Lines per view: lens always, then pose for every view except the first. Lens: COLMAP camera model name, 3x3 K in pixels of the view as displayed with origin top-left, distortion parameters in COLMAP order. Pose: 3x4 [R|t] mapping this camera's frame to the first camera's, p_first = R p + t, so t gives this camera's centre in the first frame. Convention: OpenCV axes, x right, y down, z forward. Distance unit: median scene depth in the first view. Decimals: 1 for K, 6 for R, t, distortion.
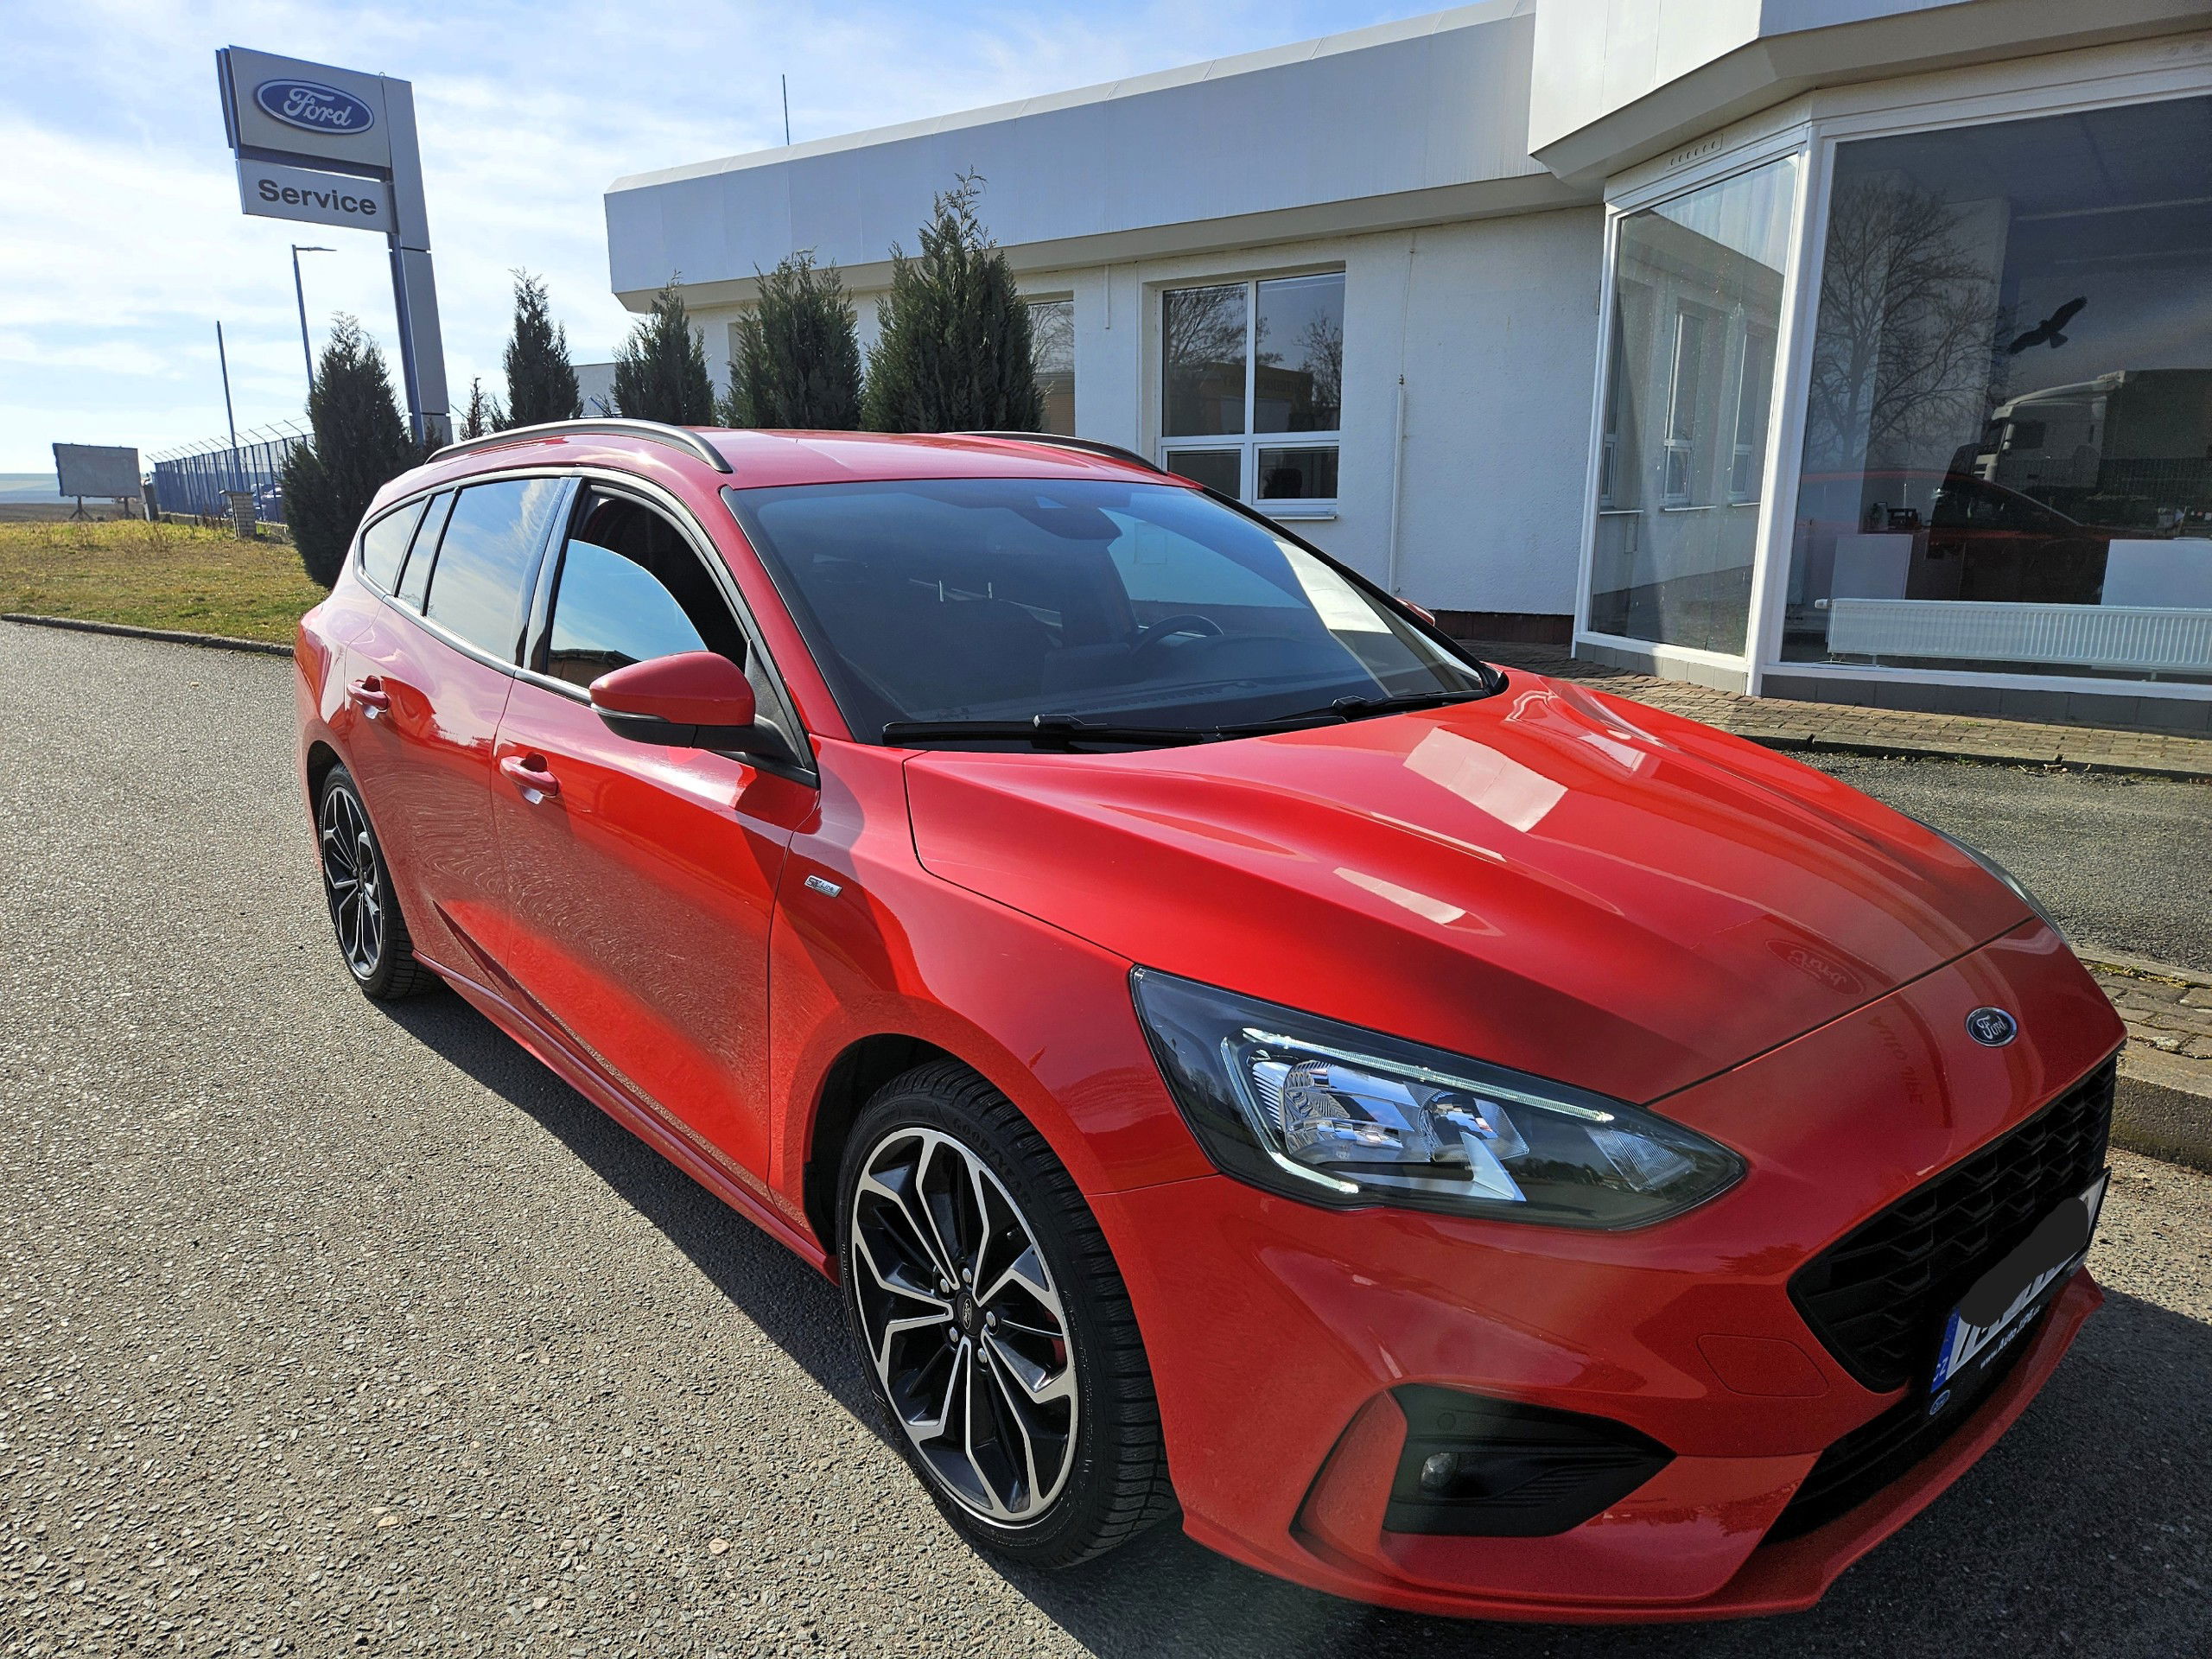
lens RADIAL K [[1501.5, 0, 1115.7], [0, 1501.5, 814.5], [0, 0, 1]] dist [0.085892, -0.079462]
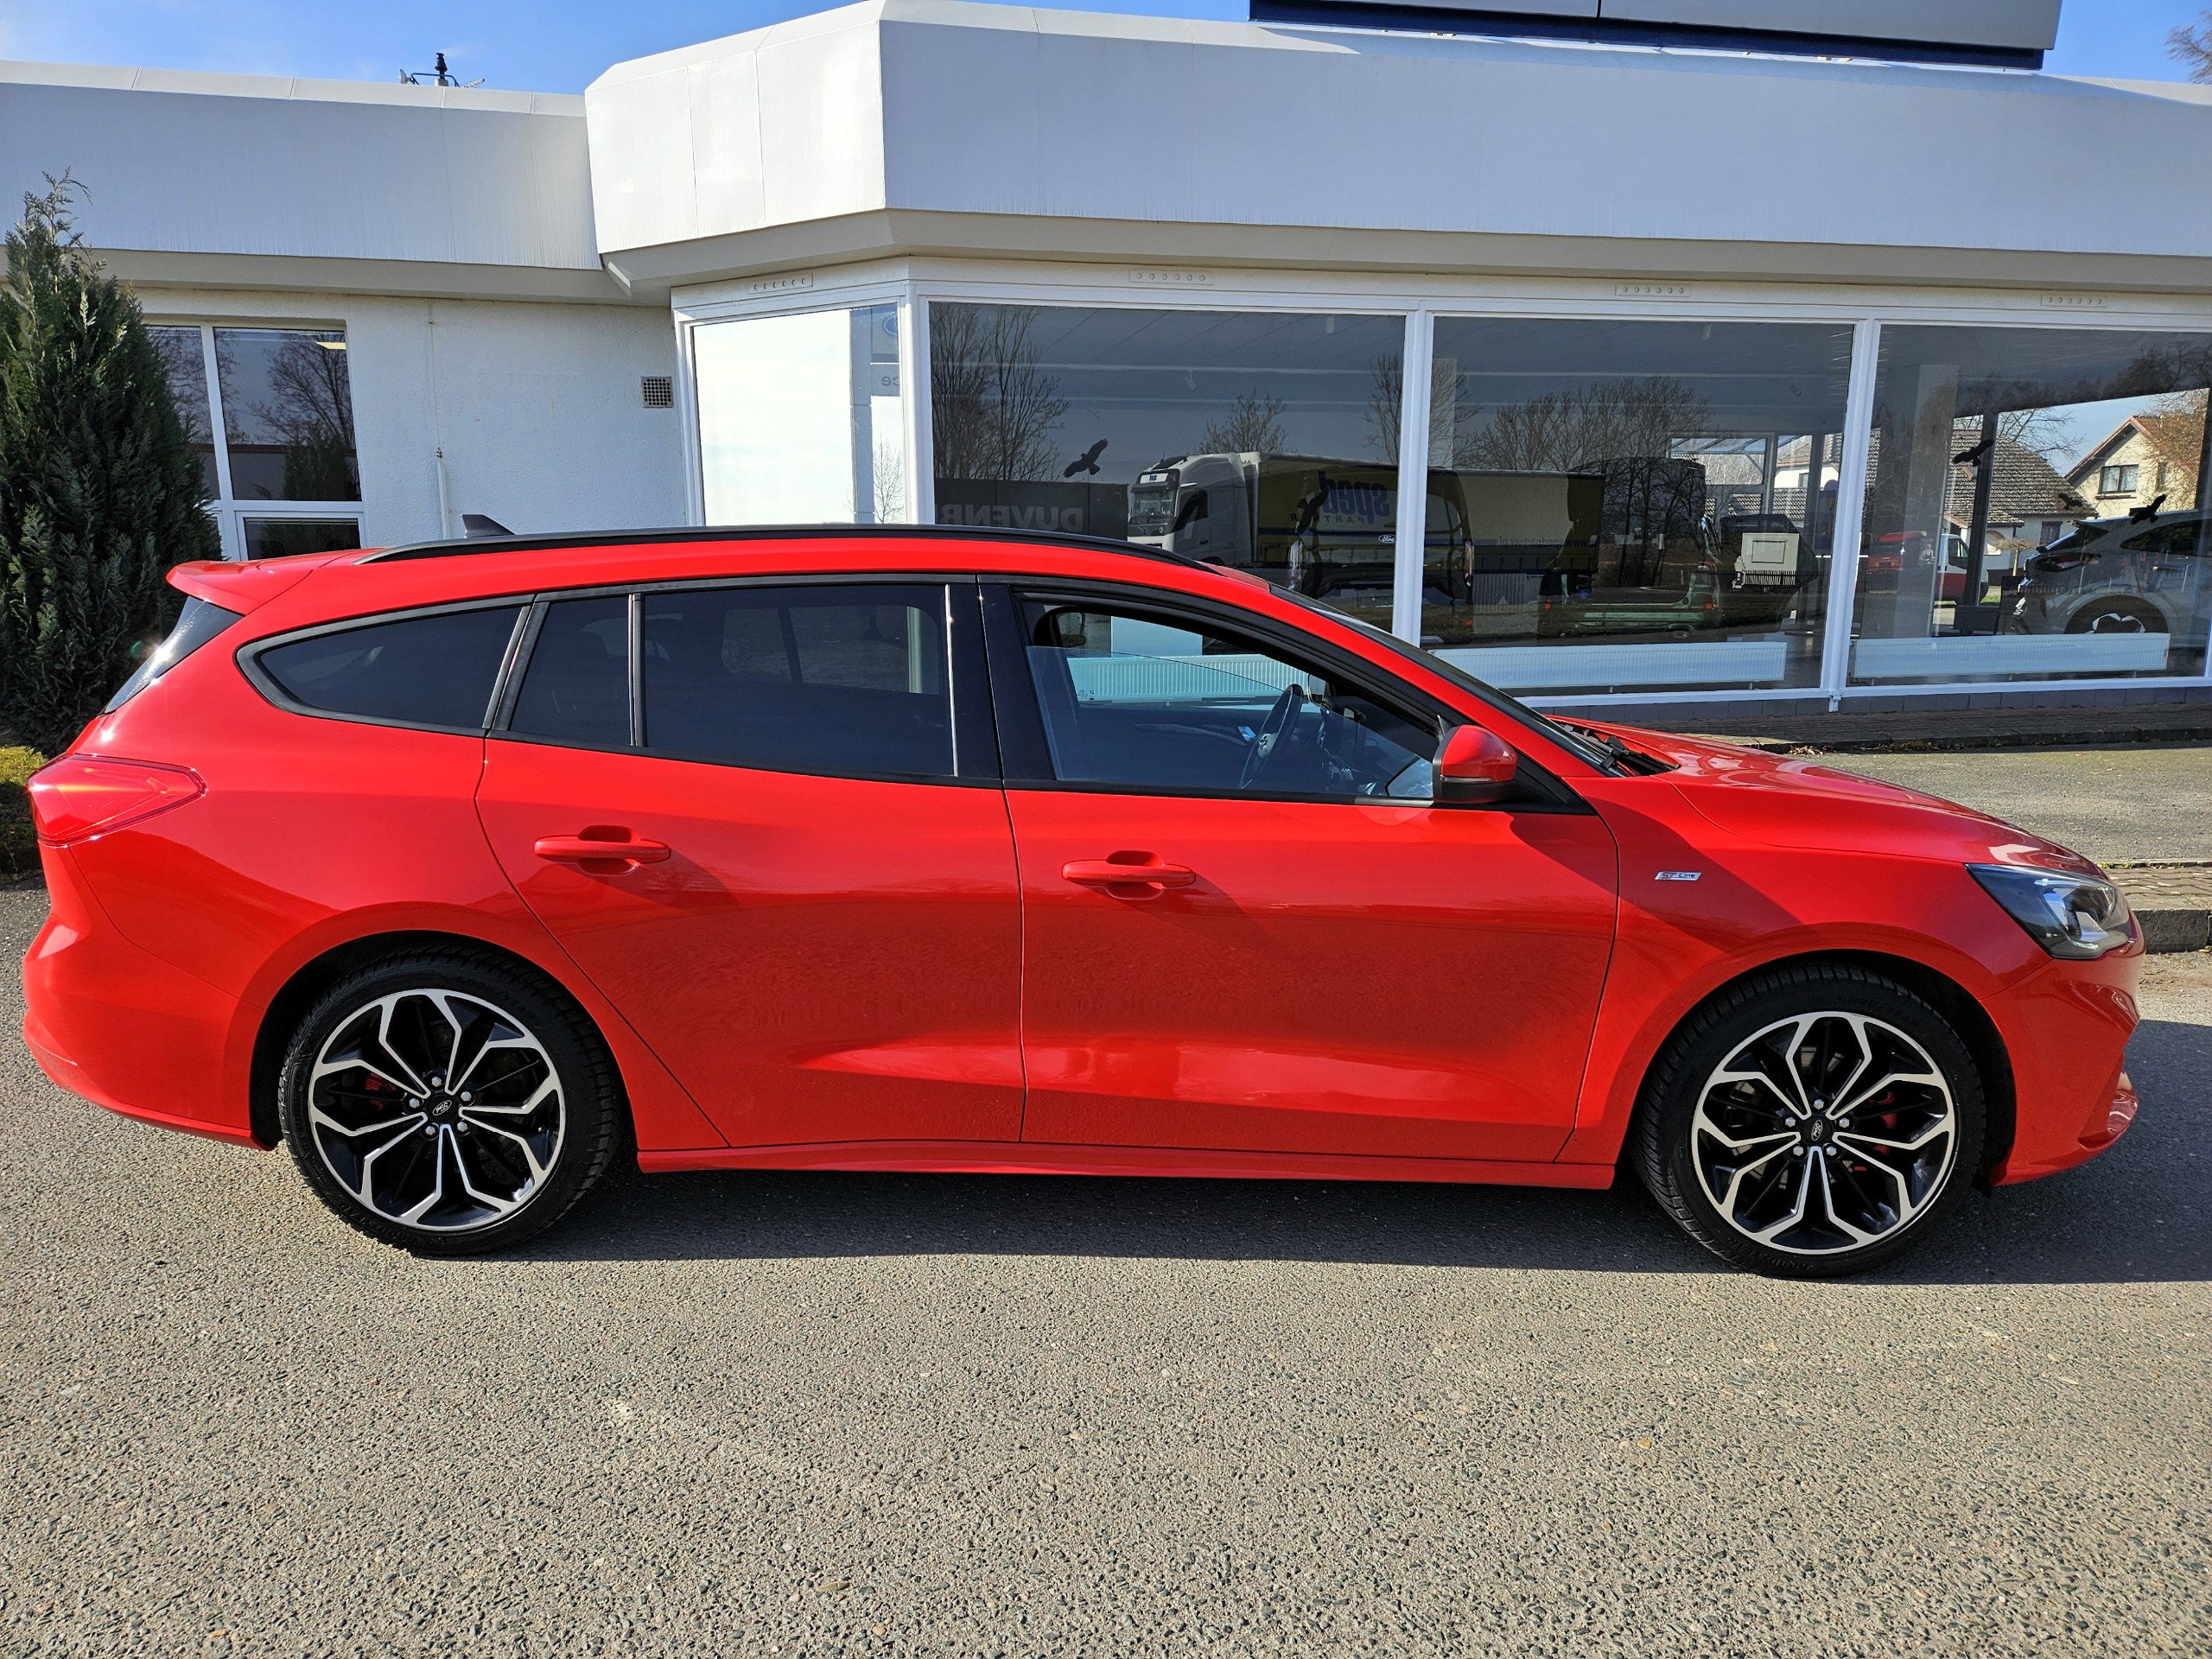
lens RADIAL K [[1501.5, 0, 1115.7], [0, 1501.5, 814.5], [0, 0, 1]] dist [0.085892, -0.079462]
pose [[0.649015, -0.122685, 0.750818, -1.436088], [0.157910, 0.987142, 0.024802, -0.114743], [-0.744207, 0.102465, 0.660044, 0.412882]]
